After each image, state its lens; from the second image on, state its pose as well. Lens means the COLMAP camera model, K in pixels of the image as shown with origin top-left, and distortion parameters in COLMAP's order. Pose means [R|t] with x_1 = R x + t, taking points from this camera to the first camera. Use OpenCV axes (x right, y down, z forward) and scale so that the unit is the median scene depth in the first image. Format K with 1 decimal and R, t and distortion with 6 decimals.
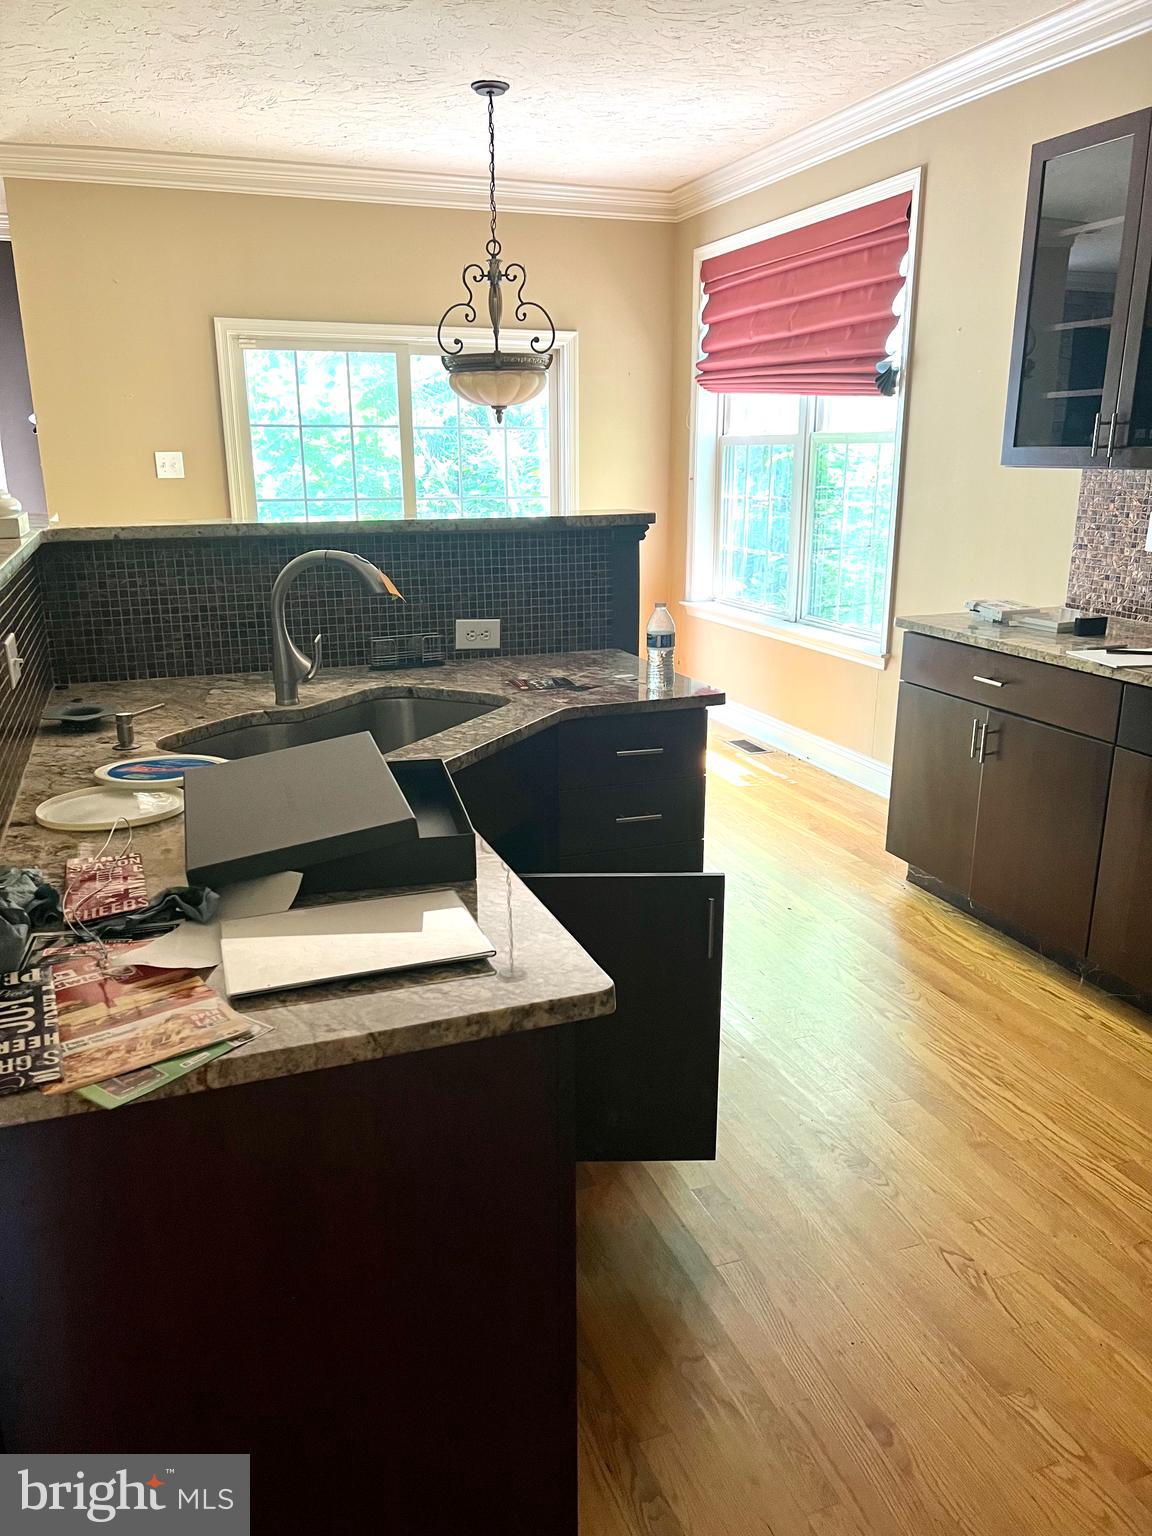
lens RADIAL K [[1151.1, 0, 567.0], [0, 1151.1, 782.2], [0, 0, 1]] dist [0.043489, -0.053967]
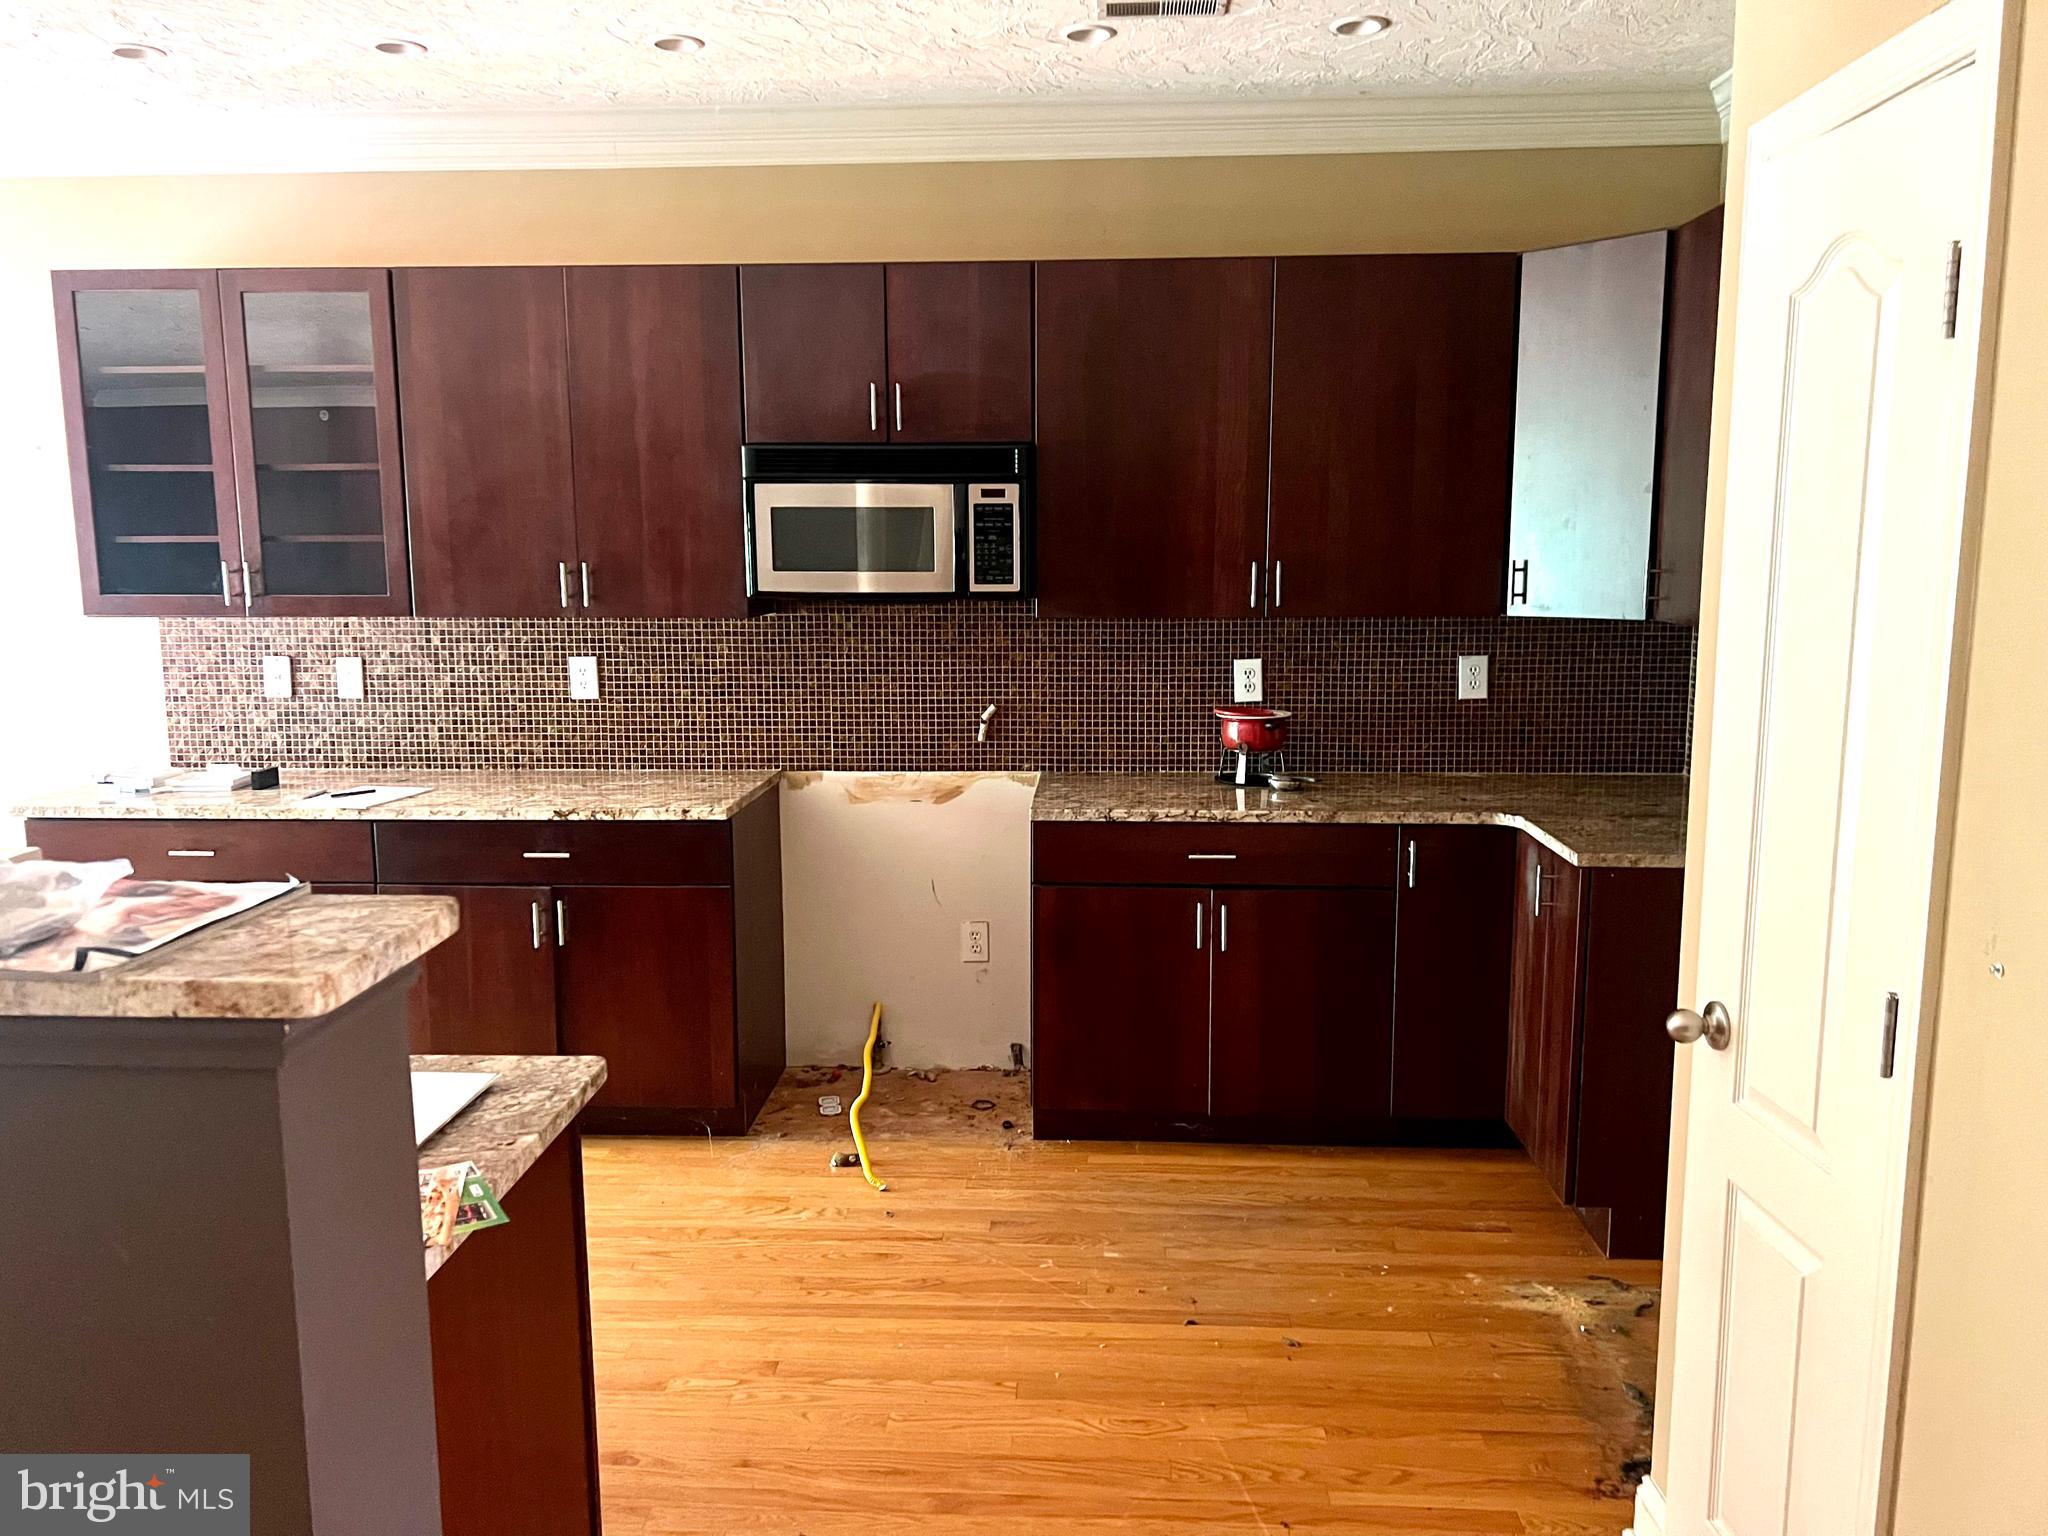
lens RADIAL K [[1534.8, 0, 1023.2], [0, 1534.8, 754.7], [0, 0, 1]] dist [0.043489, -0.053967]
pose [[0.385150, -0.124864, 0.914368, -0.447752], [0.260359, 0.965258, 0.022145, -0.019438], [-0.885366, 0.229534, 0.404279, -0.059827]]
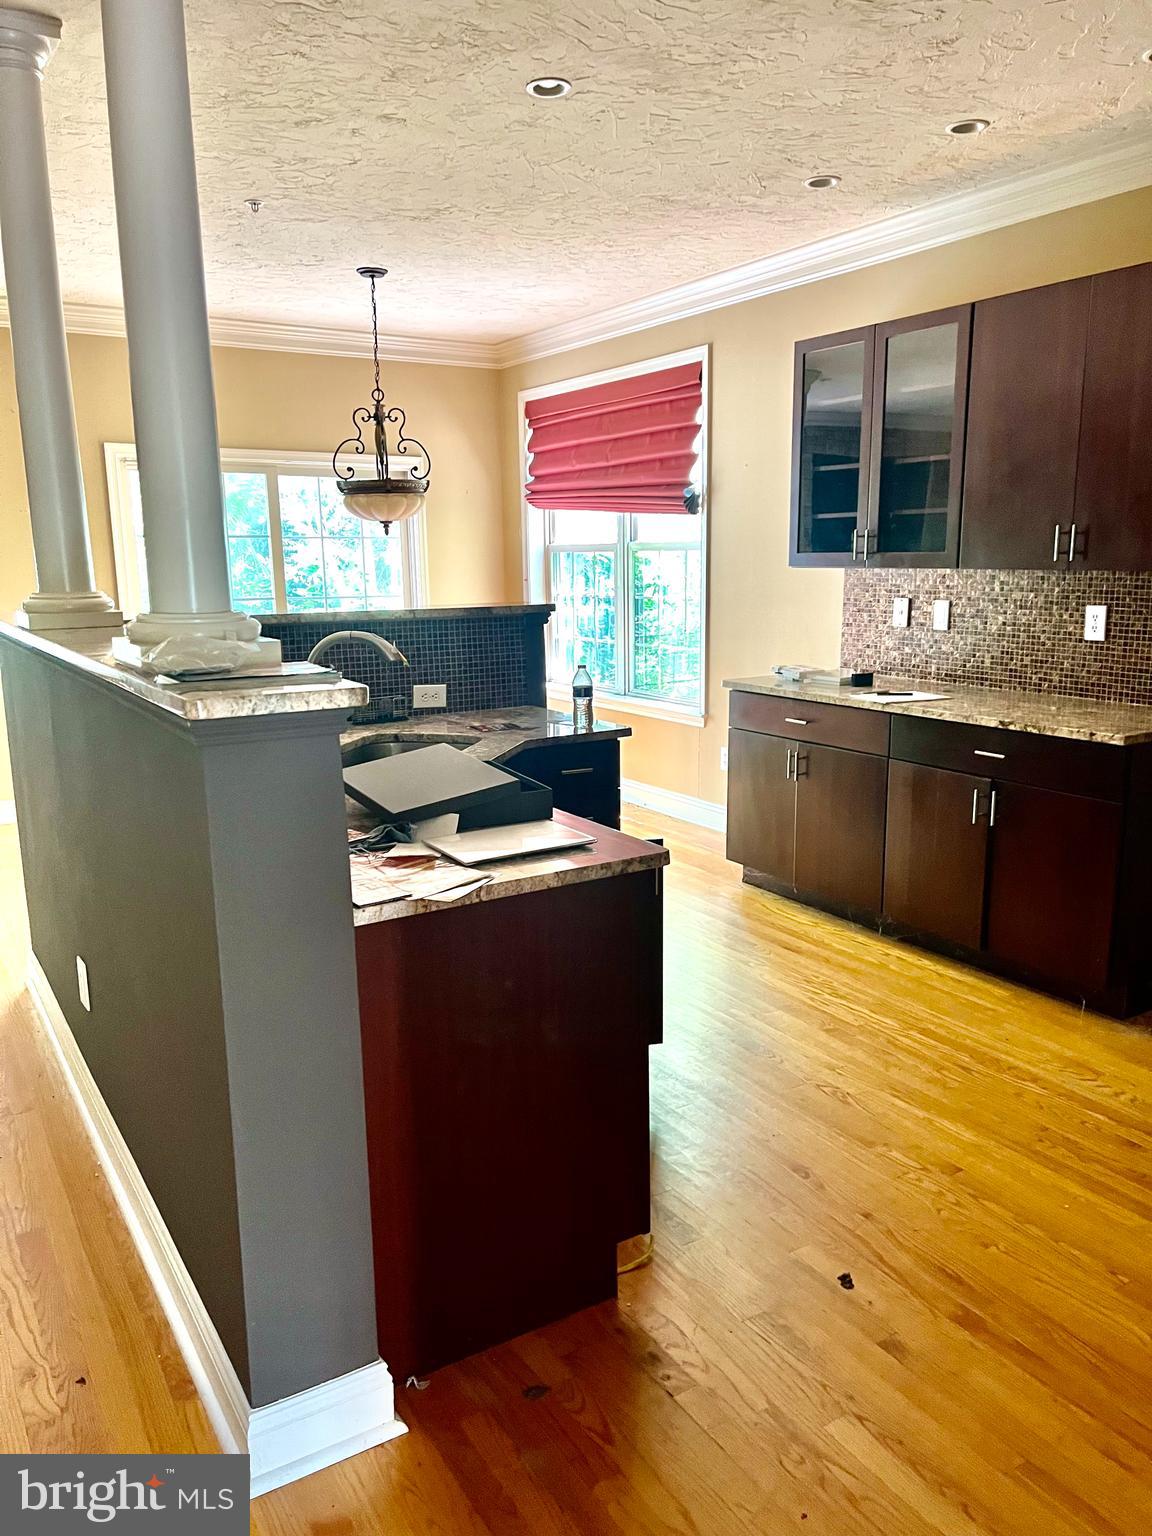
lens RADIAL K [[1151.1, 0, 581.7], [0, 1151.1, 780.0], [0, 0, 1]] dist [0.043489, -0.053967]
pose [[0.977606, -0.047388, 0.205041, -0.160828], [0.064848, 0.994741, -0.079284, 0.070829], [-0.200205, 0.090805, 0.975537, -0.261230]]
